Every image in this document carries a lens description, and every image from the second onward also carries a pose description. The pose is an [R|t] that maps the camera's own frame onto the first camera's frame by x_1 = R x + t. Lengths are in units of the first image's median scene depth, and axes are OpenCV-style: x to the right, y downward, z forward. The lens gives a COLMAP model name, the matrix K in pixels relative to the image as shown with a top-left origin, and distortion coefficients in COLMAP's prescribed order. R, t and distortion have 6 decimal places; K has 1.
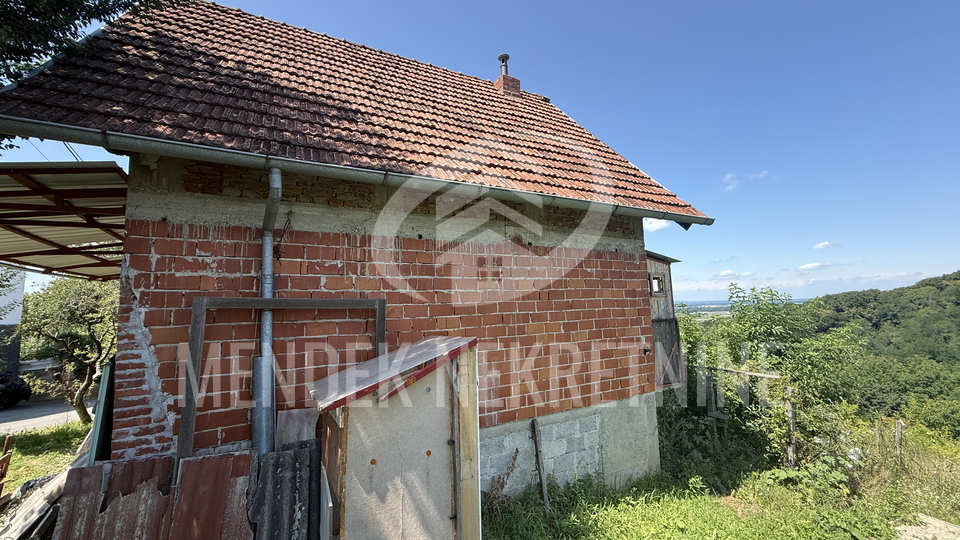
lens RADIAL K [[383.4, 0, 478.7], [0, 383.4, 268.7], [0, 0, 1]] dist [-0.000554, 0.000222]
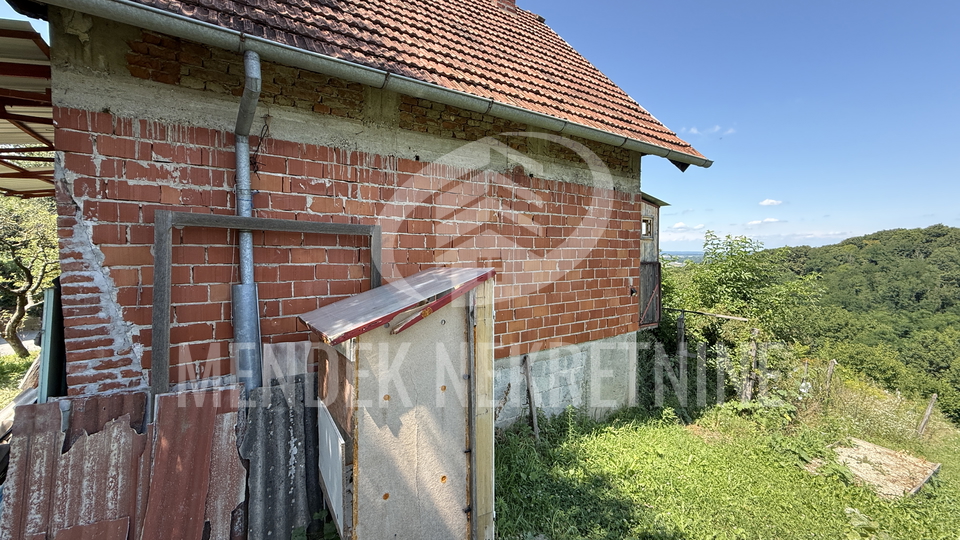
lens RADIAL K [[382.0, 0, 477.3], [0, 382.0, 269.7], [0, 0, 1]] dist [-0.000195, -0.000103]
pose [[0.994734, 0.029303, 0.098212, -0.087850], [-0.043623, 0.988174, 0.146997, 0.033195], [-0.092743, -0.150508, 0.984249, 0.071554]]
